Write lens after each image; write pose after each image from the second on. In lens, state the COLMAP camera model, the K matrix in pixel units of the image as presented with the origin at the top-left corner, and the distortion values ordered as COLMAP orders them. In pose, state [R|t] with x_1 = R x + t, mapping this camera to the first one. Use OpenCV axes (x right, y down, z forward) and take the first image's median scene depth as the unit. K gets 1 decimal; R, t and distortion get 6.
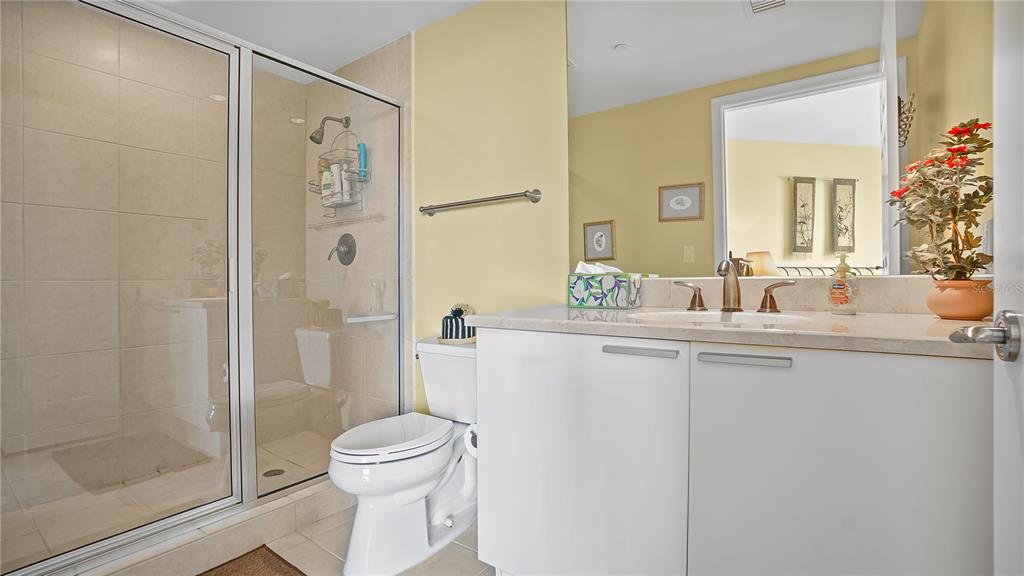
lens RADIAL K [[461.2, 0, 509.3], [0, 461.2, 285.0], [0, 0, 1]] dist [-0.049027, 0.011004]
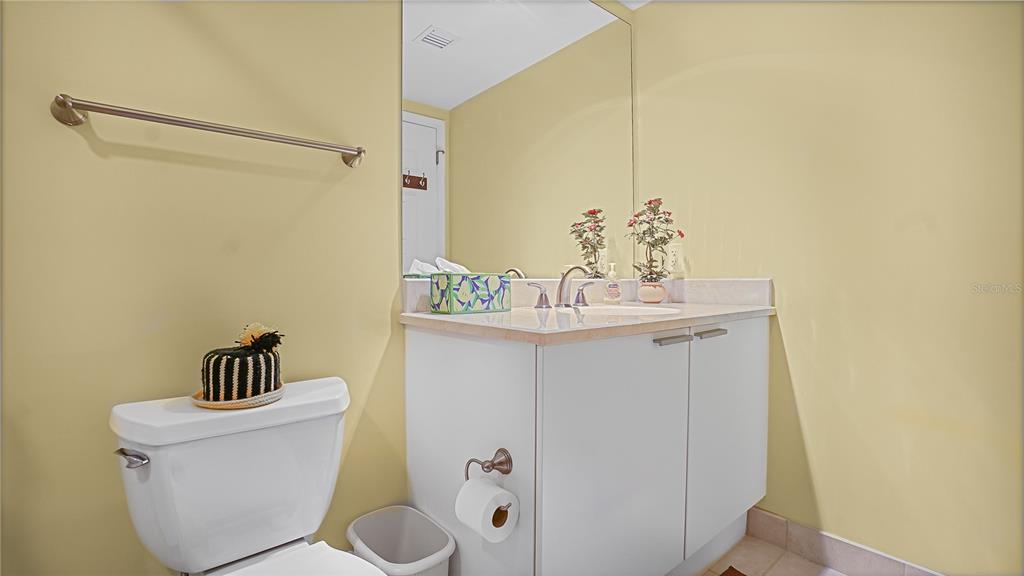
lens RADIAL K [[461.2, 0, 505.4], [0, 461.2, 290.1], [0, 0, 1]] dist [-0.049027, 0.011004]
pose [[0.242601, -0.009375, 0.970081, -0.650027], [0.010926, 0.999916, 0.006932, 0.001731], [-0.970065, 0.008917, 0.242684, 0.734770]]
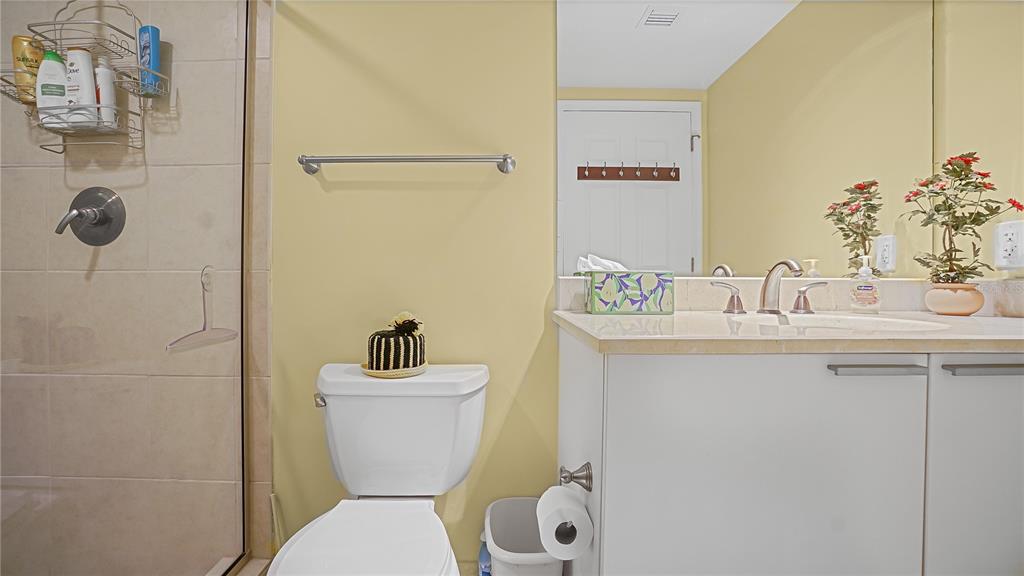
lens RADIAL K [[461.2, 0, 482.1], [0, 461.2, 288.7], [0, 0, 1]] dist [-0.049027, 0.011004]
pose [[0.810170, 0.001706, 0.586193, -0.482174], [-0.005361, 0.999976, 0.004500, 0.003991], [-0.586171, -0.006788, 0.810159, 0.504577]]
